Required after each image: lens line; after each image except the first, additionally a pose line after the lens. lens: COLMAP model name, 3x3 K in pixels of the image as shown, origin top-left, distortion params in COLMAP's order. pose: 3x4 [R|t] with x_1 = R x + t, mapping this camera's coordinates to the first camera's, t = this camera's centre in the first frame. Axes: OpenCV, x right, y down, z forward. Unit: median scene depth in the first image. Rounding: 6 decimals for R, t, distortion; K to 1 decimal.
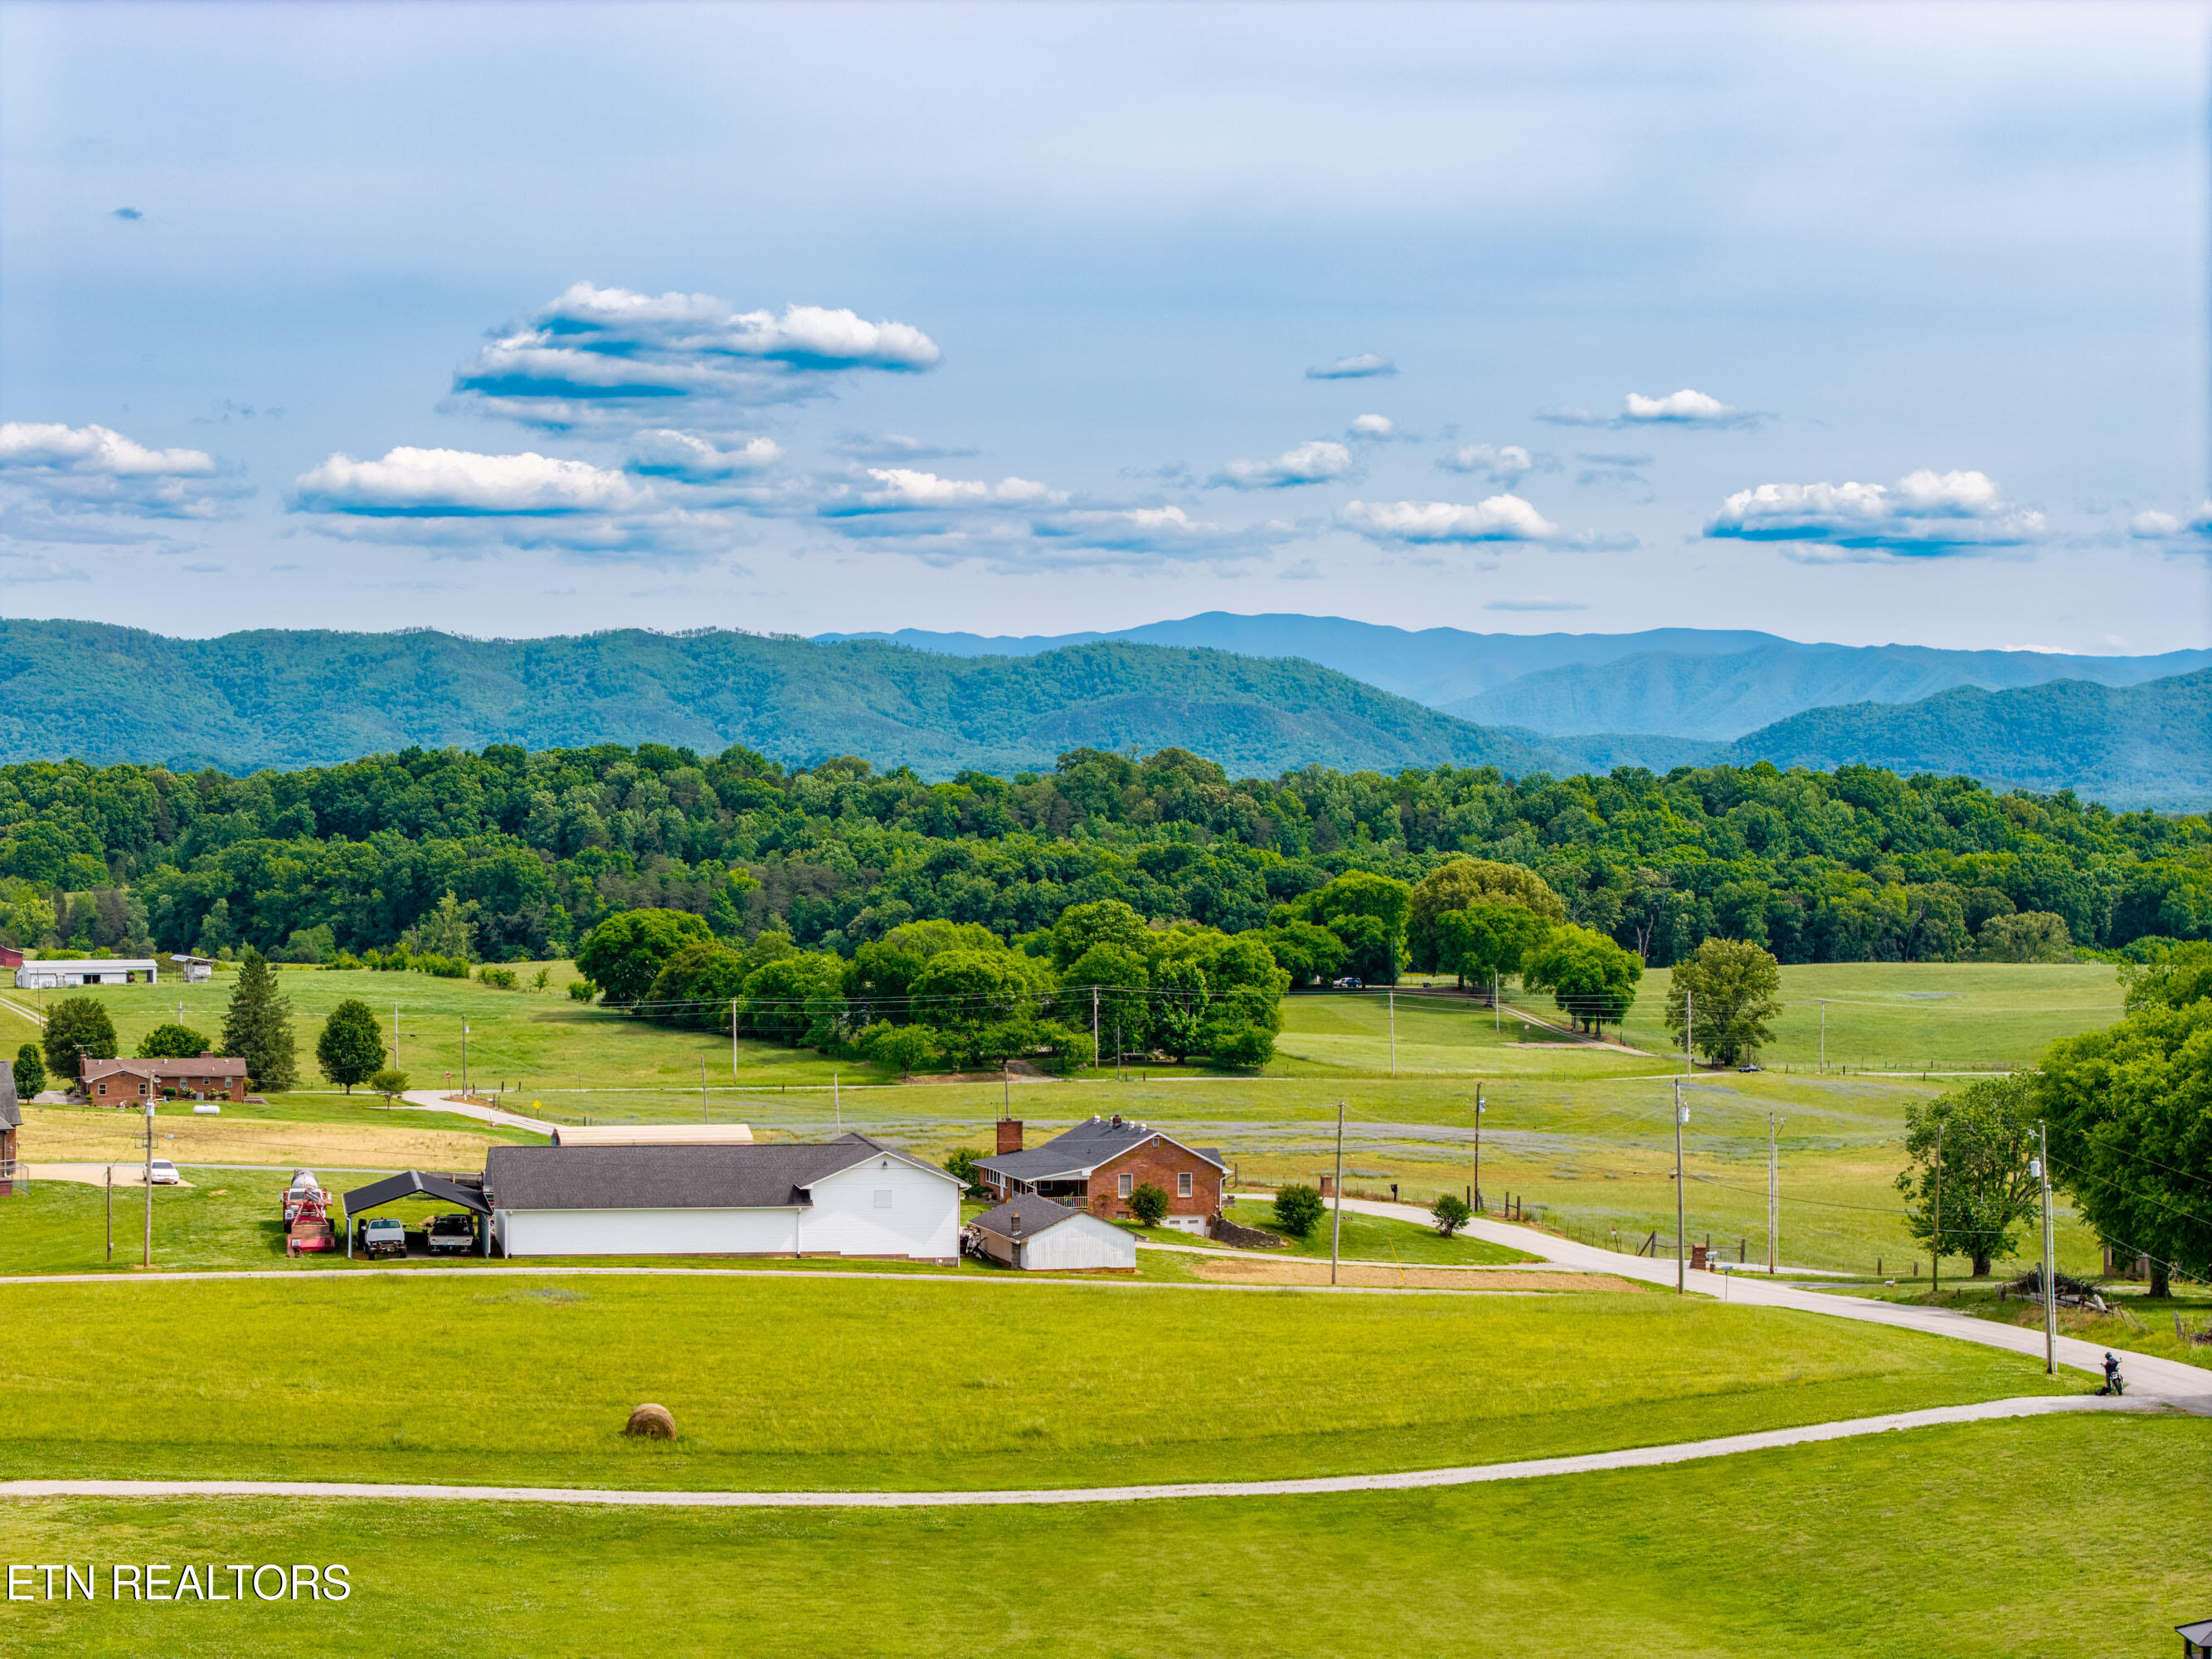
lens RADIAL K [[4410.0, 0, 1121.5], [0, 4410.0, 826.0], [0, 0, 1]] dist [-0.121434, 0.000000]
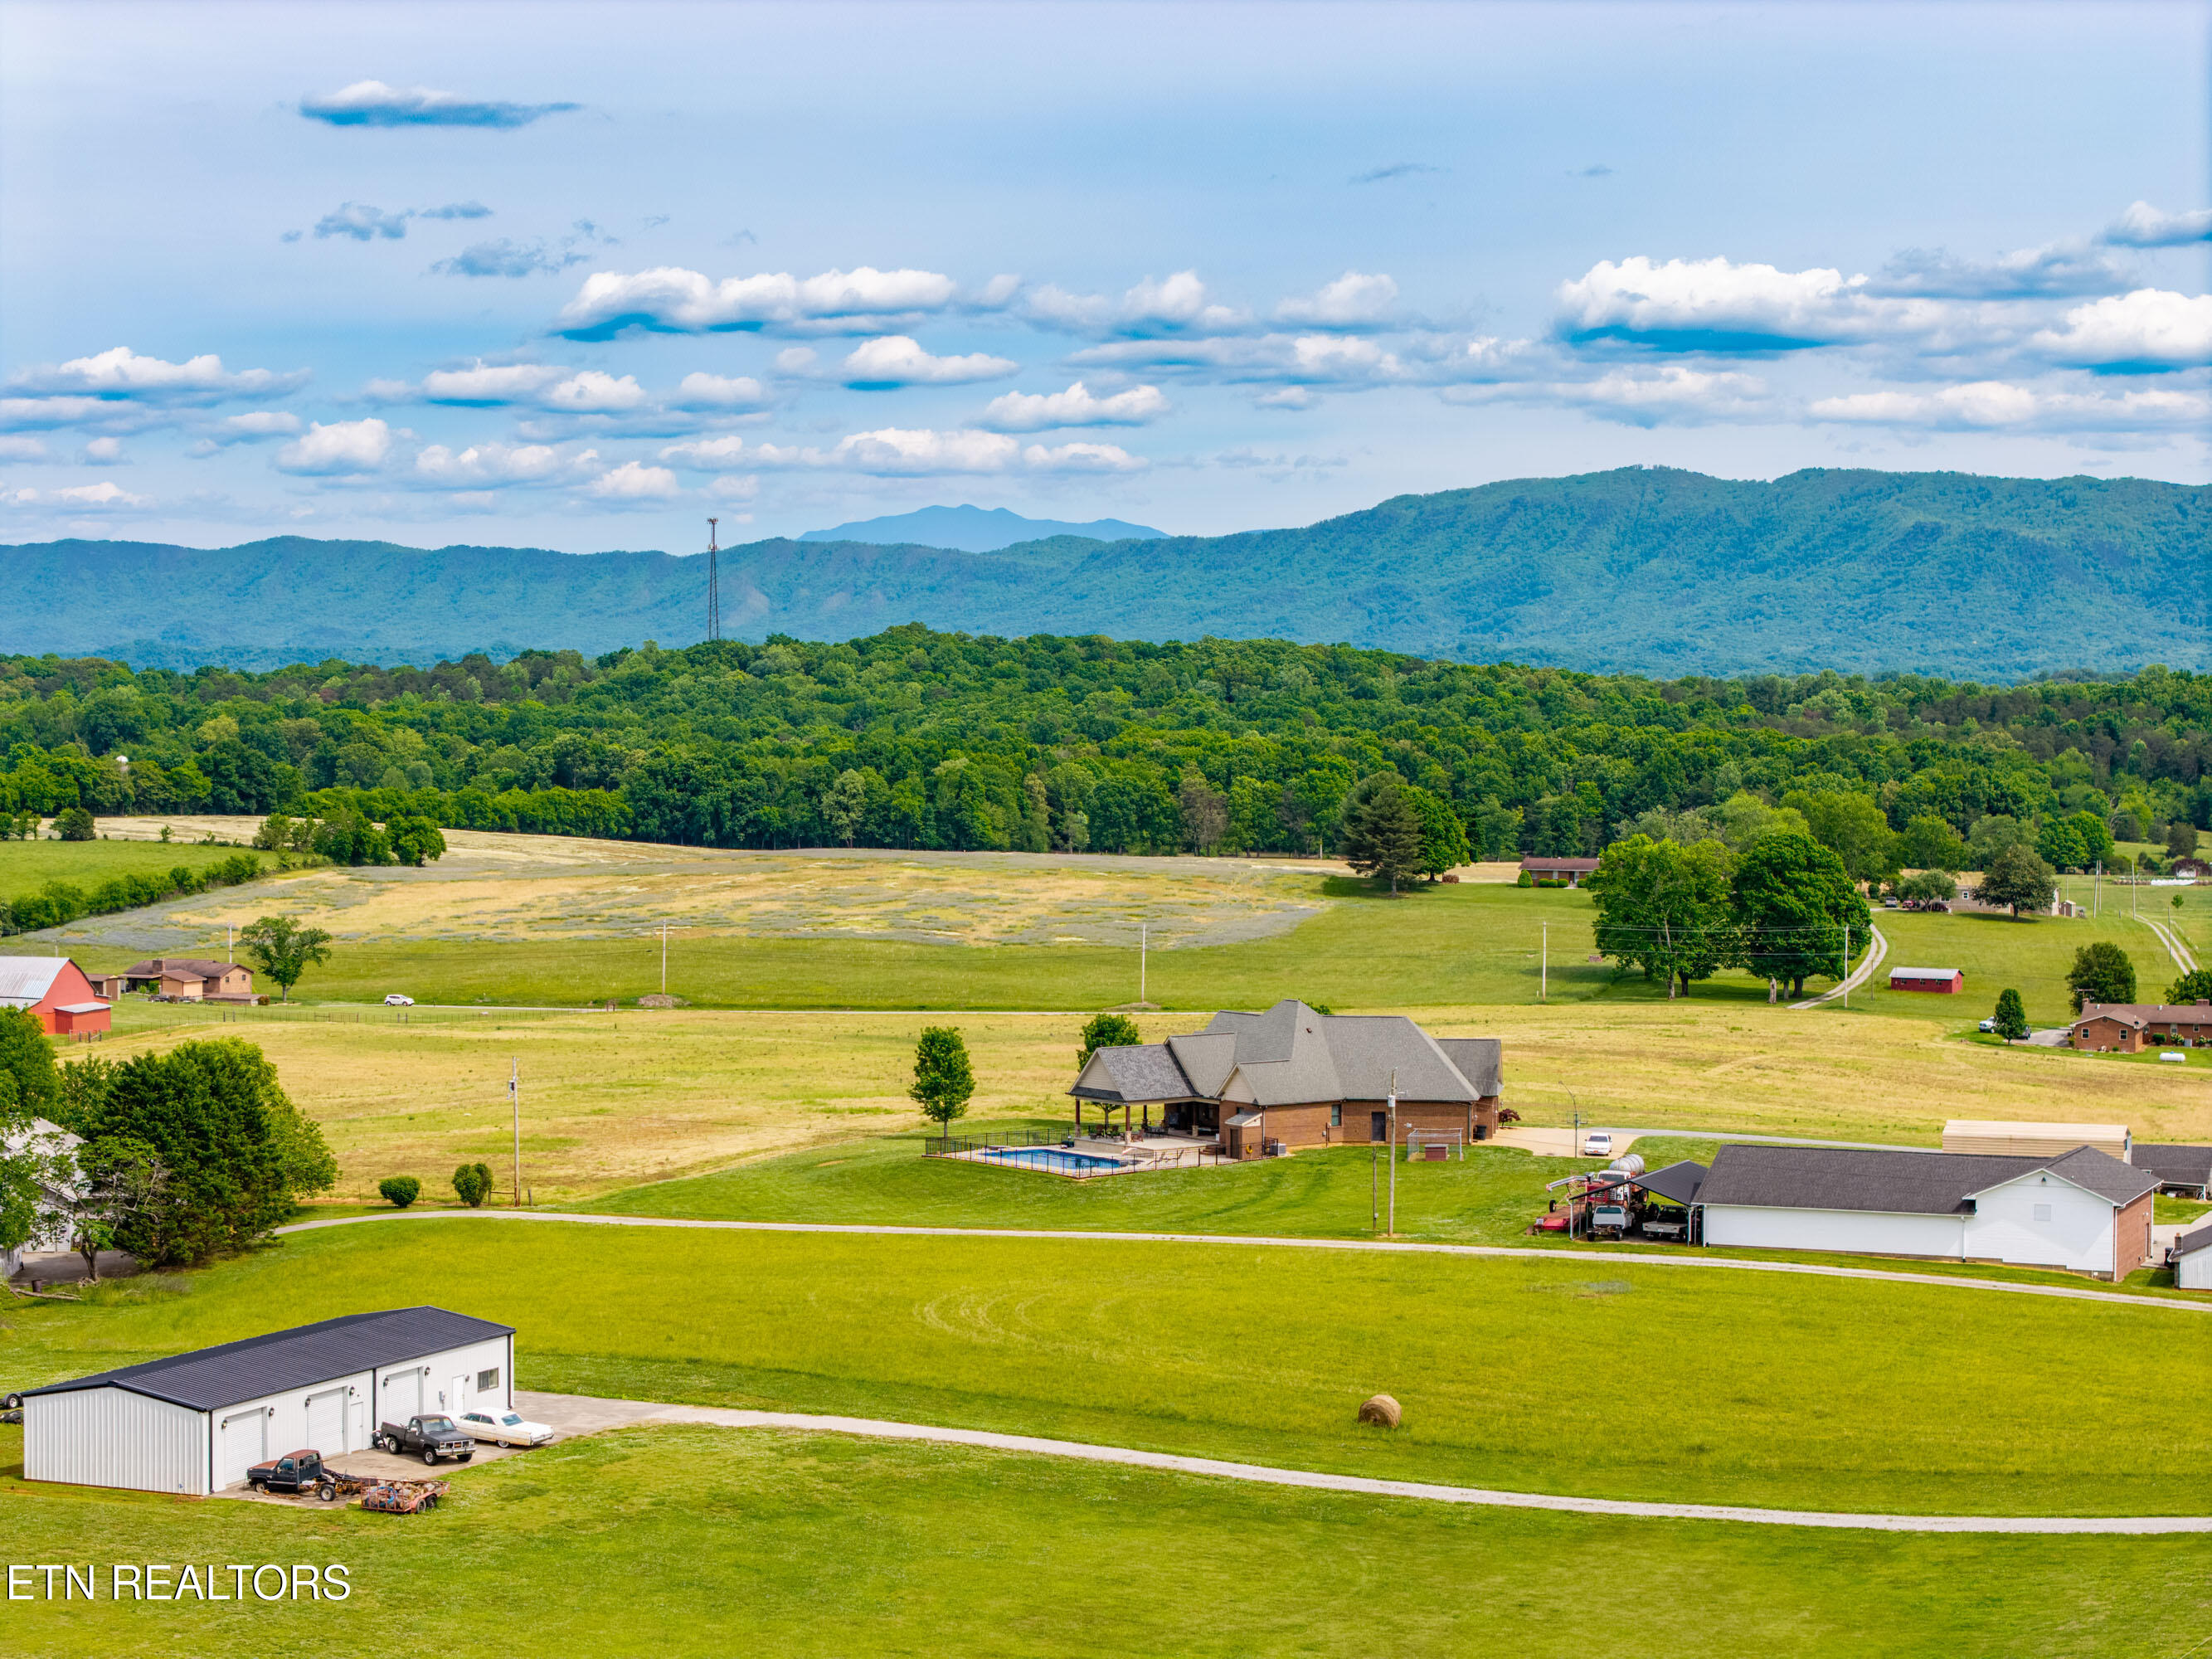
lens RADIAL K [[4410.0, 0, 1139.4], [0, 4410.0, 766.2], [0, 0, 1]] dist [-0.121434, 0.000000]
pose [[0.832662, 0.009143, -0.553707, 0.357335], [-0.002486, 0.999915, 0.012773, -0.037677], [0.553776, -0.009259, 0.832614, -0.010113]]
